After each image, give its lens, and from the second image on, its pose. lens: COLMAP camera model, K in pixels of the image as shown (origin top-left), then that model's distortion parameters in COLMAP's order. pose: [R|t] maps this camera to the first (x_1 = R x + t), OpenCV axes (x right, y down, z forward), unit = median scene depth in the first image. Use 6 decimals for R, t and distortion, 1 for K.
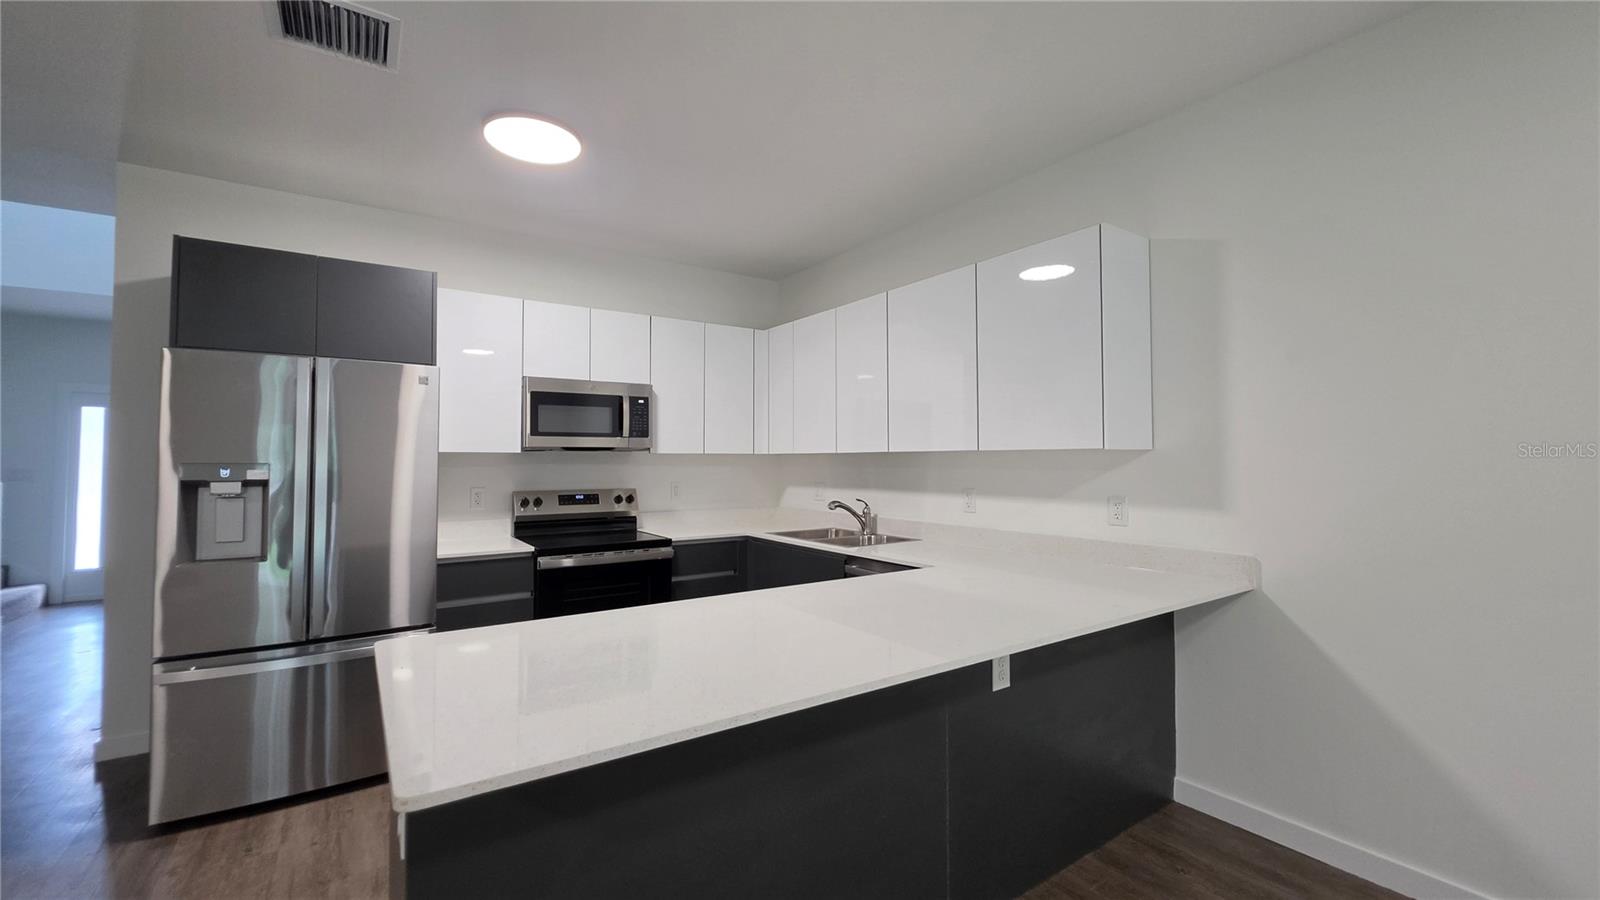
lens RADIAL K [[649.5, 0, 800.0], [0, 649.5, 450.0], [0, 0, 1]] dist [0.000791, 0.000023]
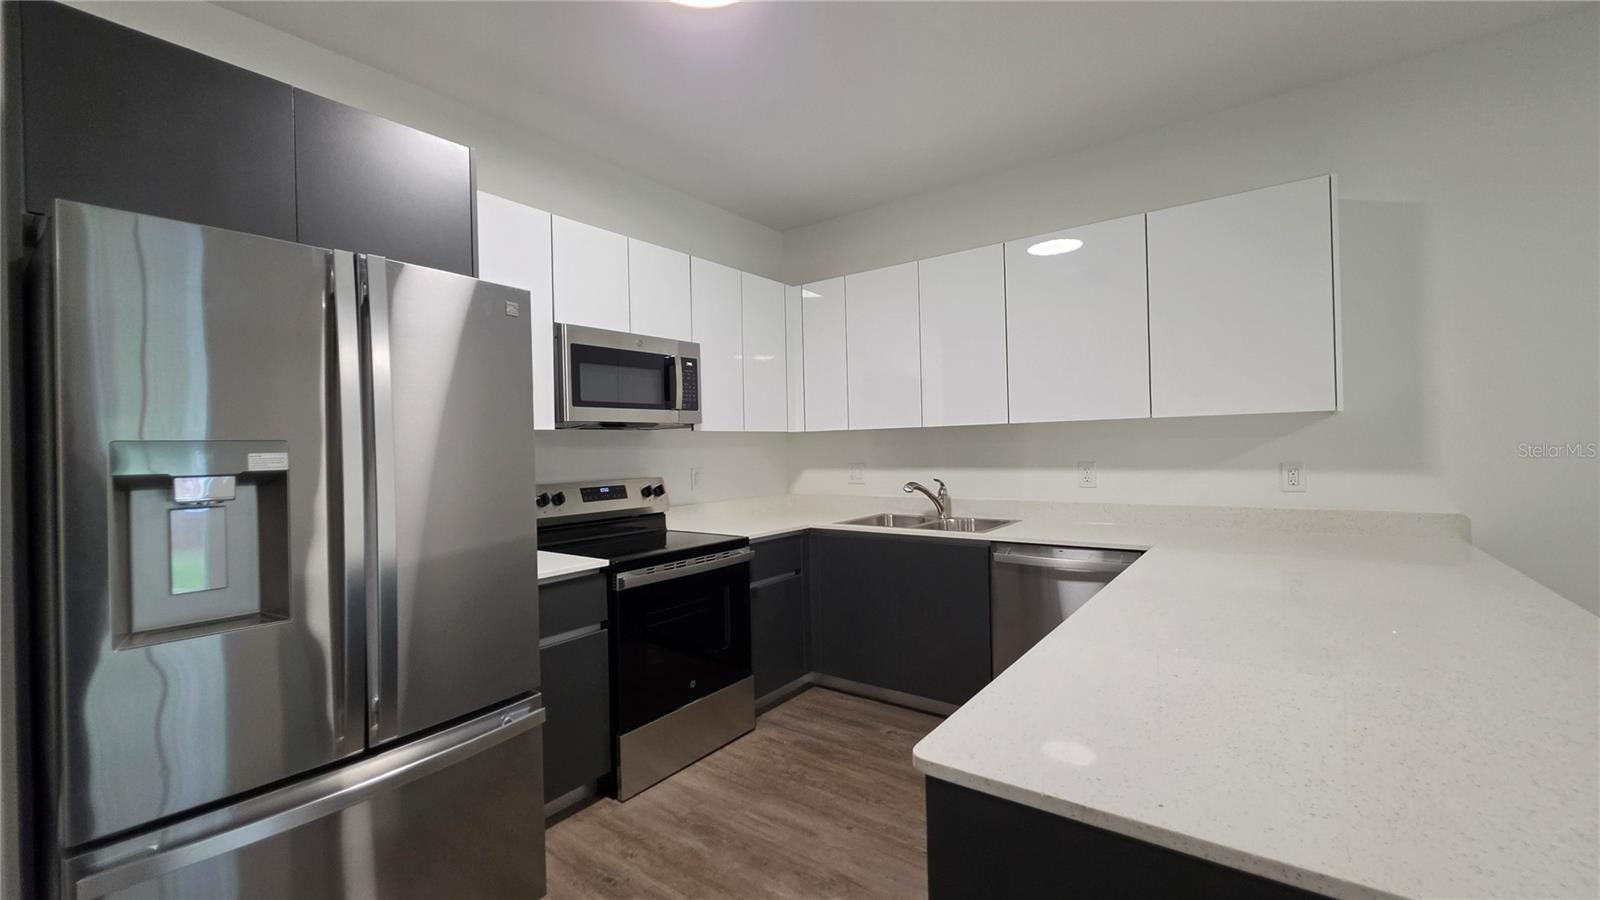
lens RADIAL K [[649.5, 0, 800.0], [0, 649.5, 450.0], [0, 0, 1]] dist [0.000791, 0.000023]
pose [[0.946194, -0.022131, 0.322841, -0.378221], [0.016495, 0.999660, 0.020183, 0.014796], [-0.323178, -0.013771, 0.946238, 0.221751]]
